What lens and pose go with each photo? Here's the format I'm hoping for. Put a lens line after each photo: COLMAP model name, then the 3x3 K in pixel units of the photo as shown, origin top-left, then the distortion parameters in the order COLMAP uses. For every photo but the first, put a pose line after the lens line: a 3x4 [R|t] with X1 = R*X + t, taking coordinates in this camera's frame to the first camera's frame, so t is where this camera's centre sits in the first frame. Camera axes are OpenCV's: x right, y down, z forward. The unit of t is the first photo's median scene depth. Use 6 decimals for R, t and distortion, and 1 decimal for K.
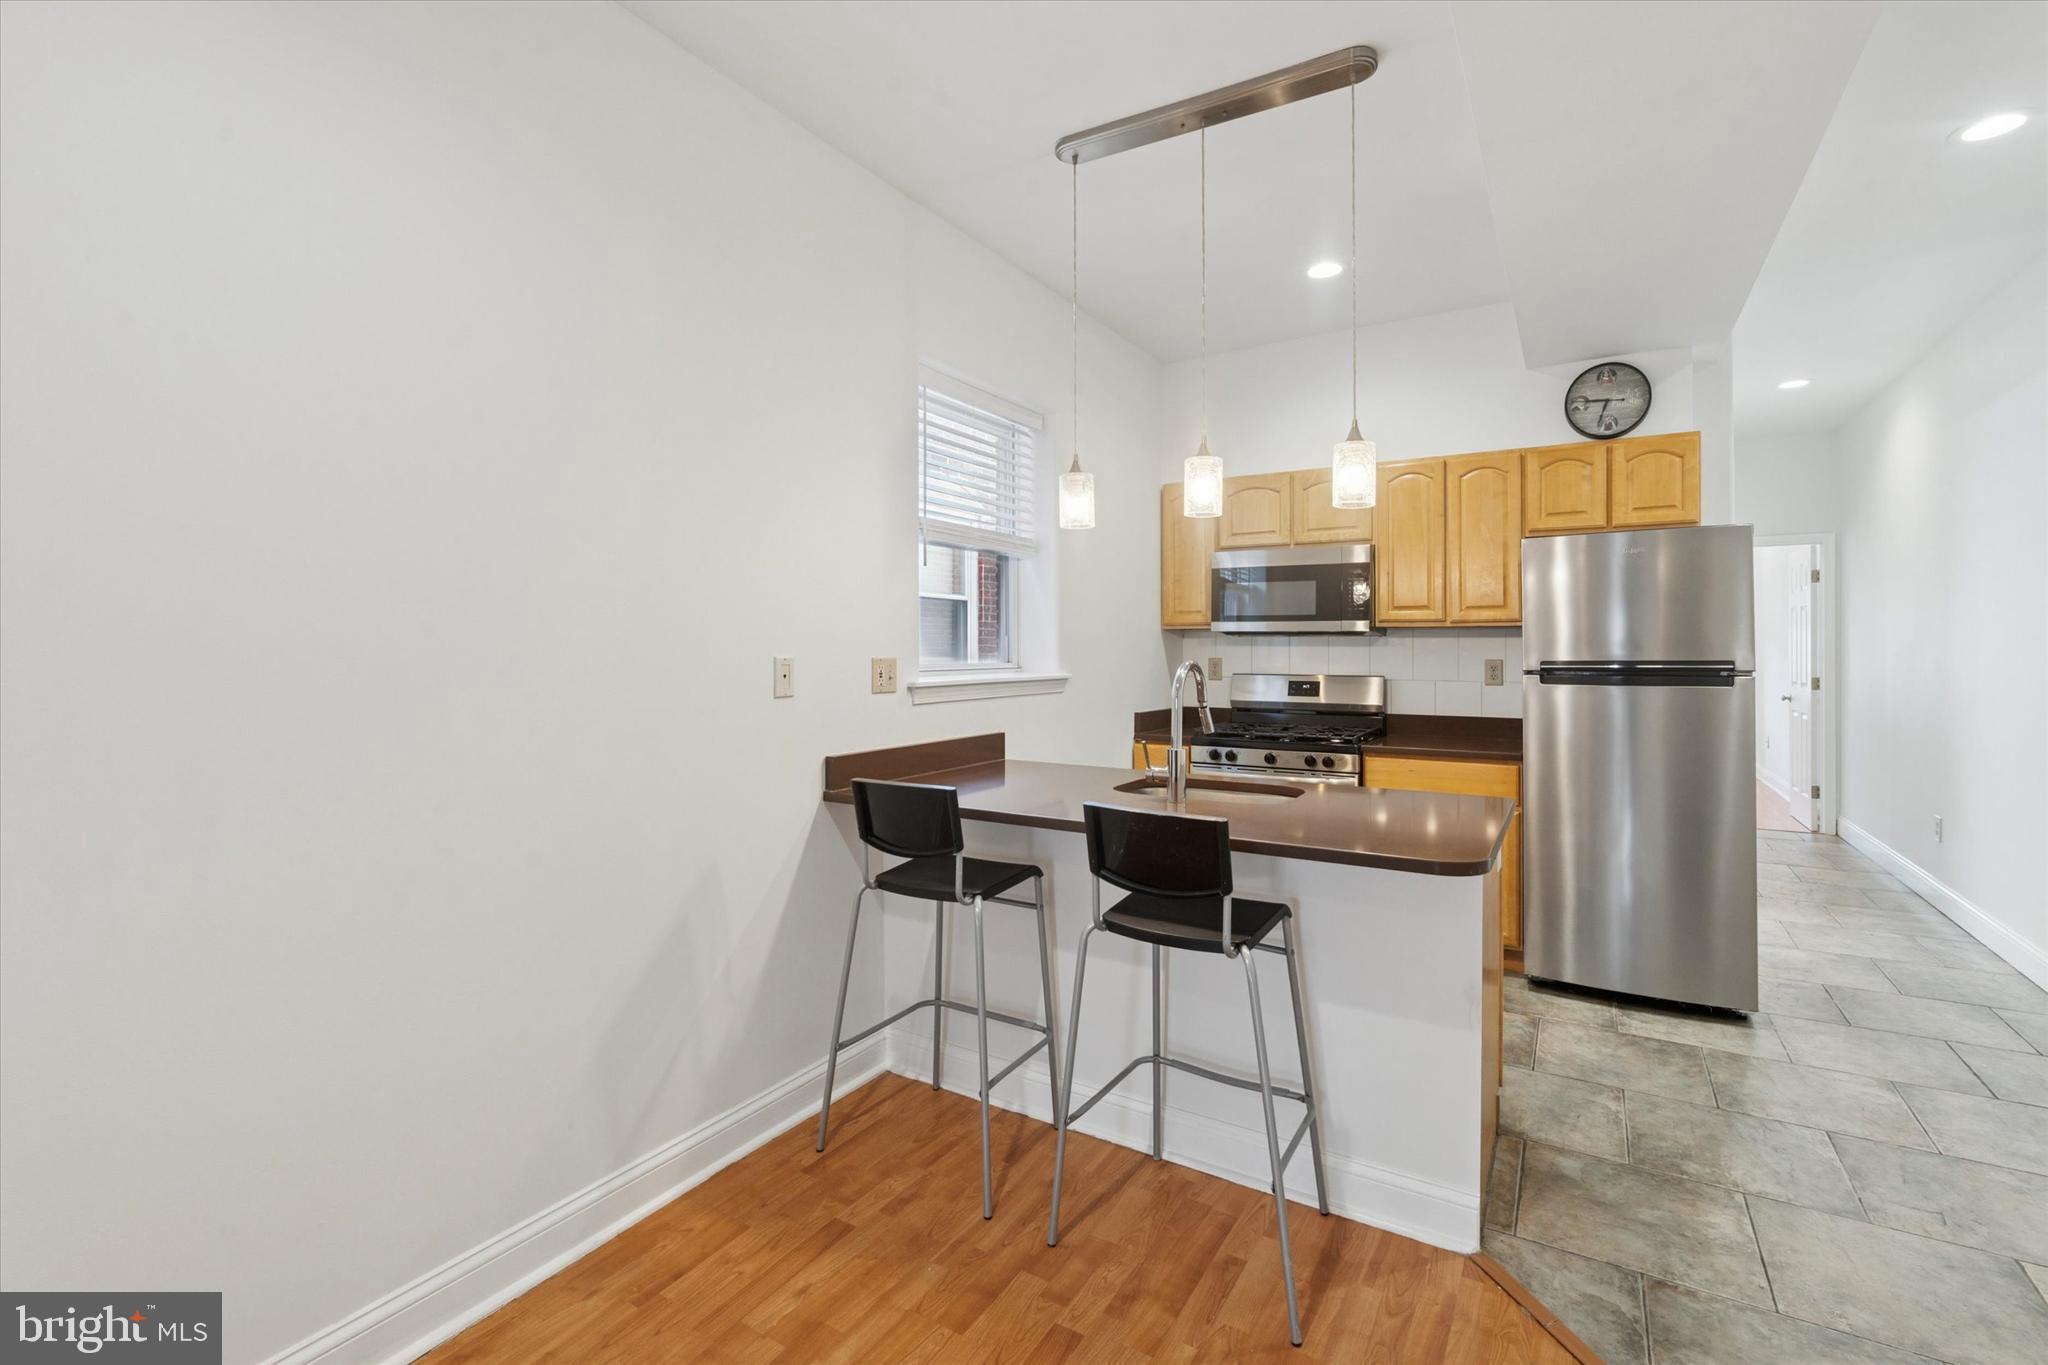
lens RADIAL K [[904.7, 0, 1022.2], [0, 904.7, 653.5], [0, 0, 1]] dist [-0.000569, -0.000272]
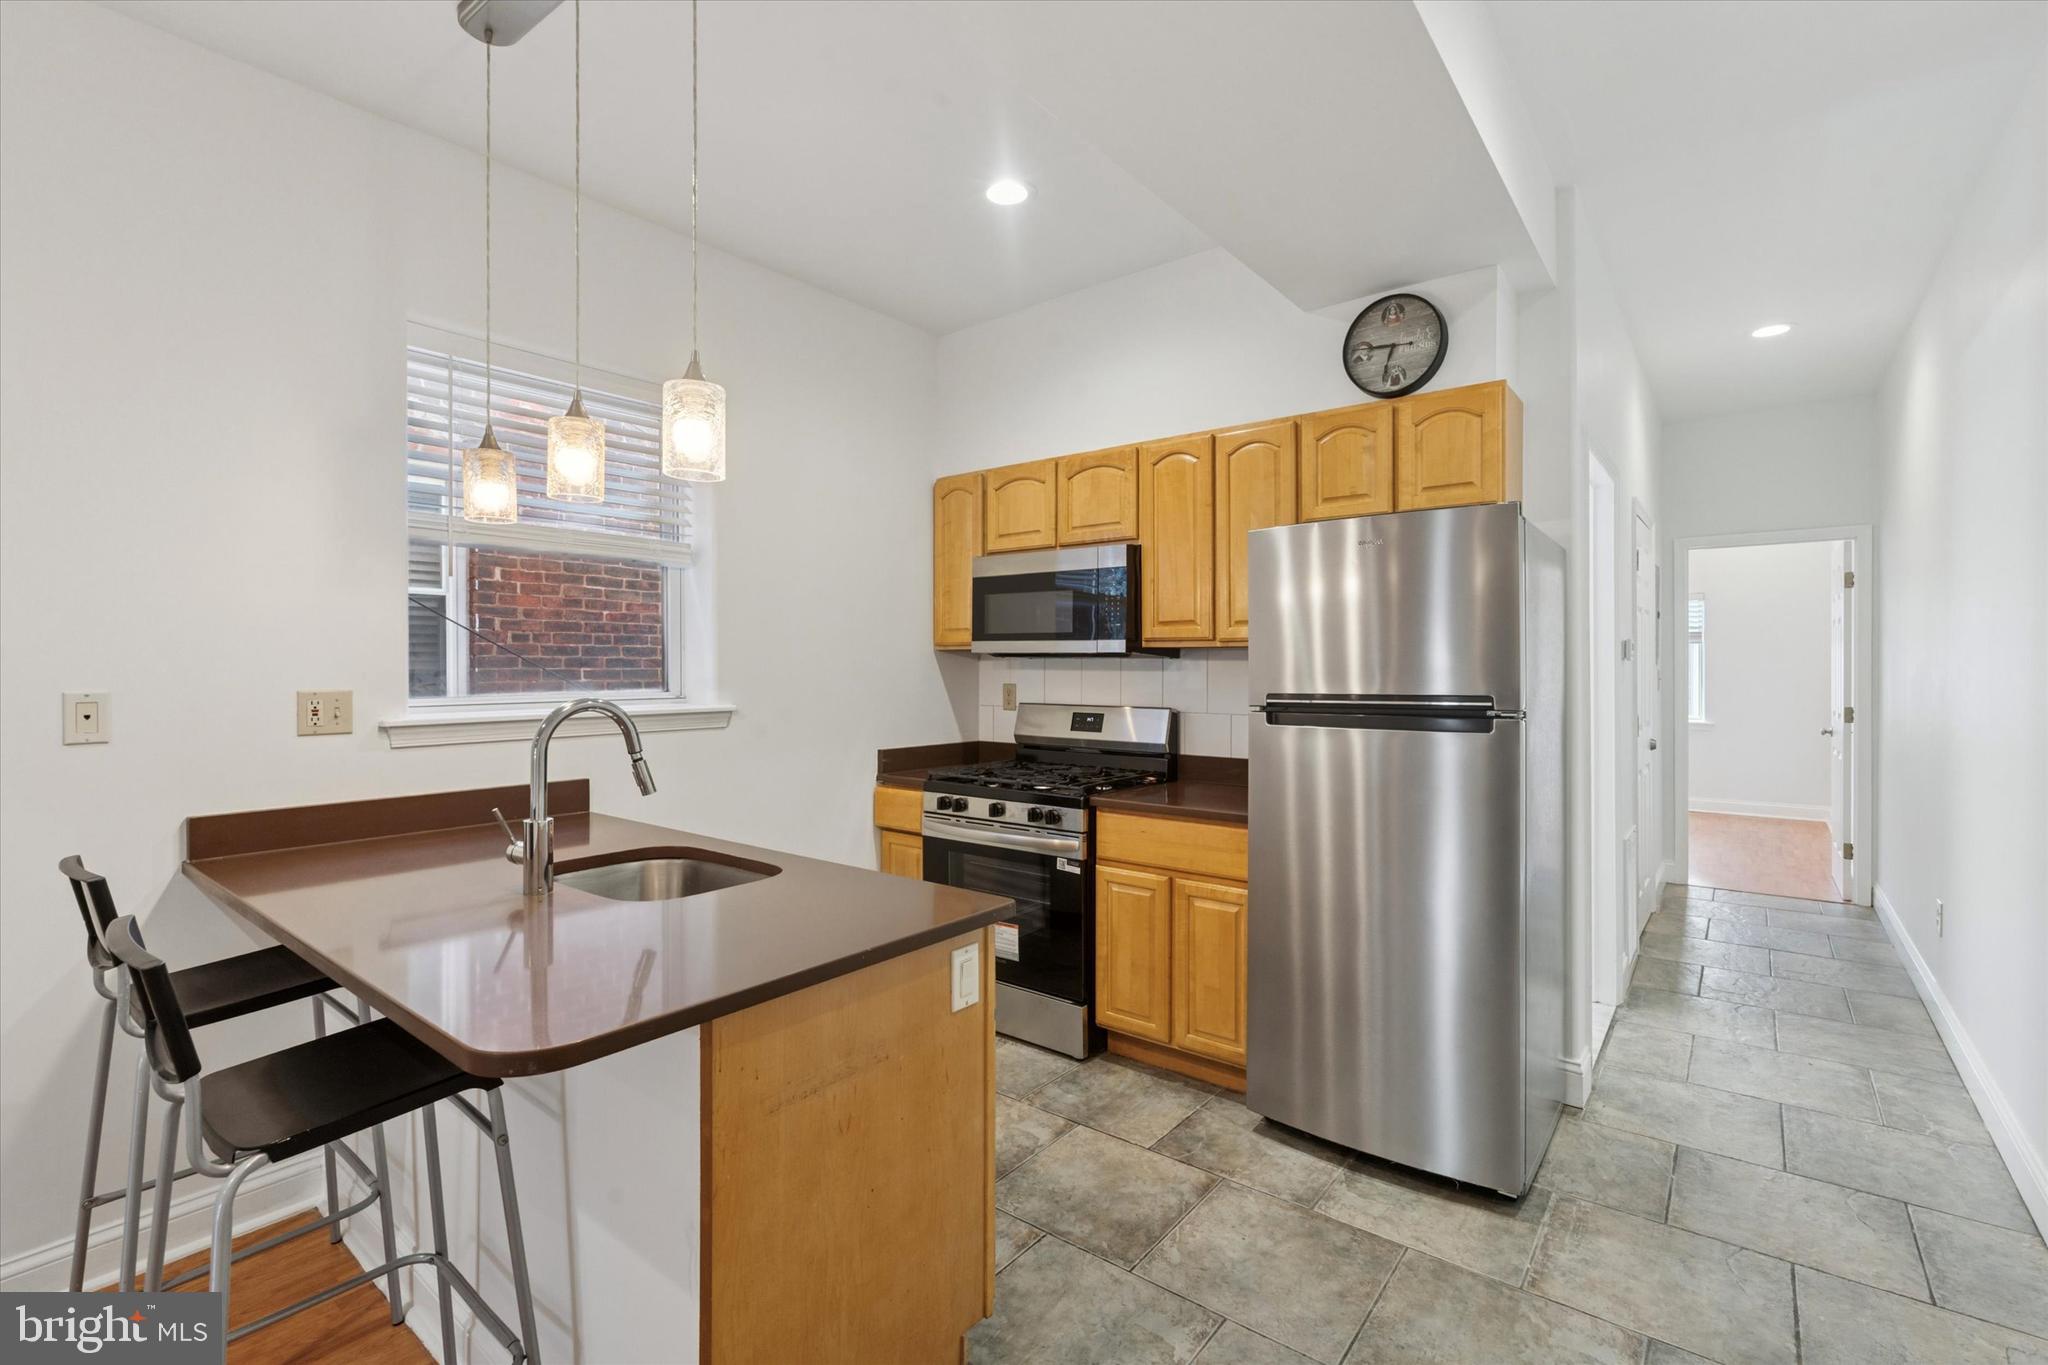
lens RADIAL K [[908.1, 0, 1016.1], [0, 908.1, 674.9], [0, 0, 1]] dist [-0.001363, -0.000306]
pose [[0.993108, 0.000589, -0.117201, 0.422432], [-0.000094, 0.999991, 0.004235, -0.009374], [0.117203, -0.004195, 0.993099, 0.212482]]
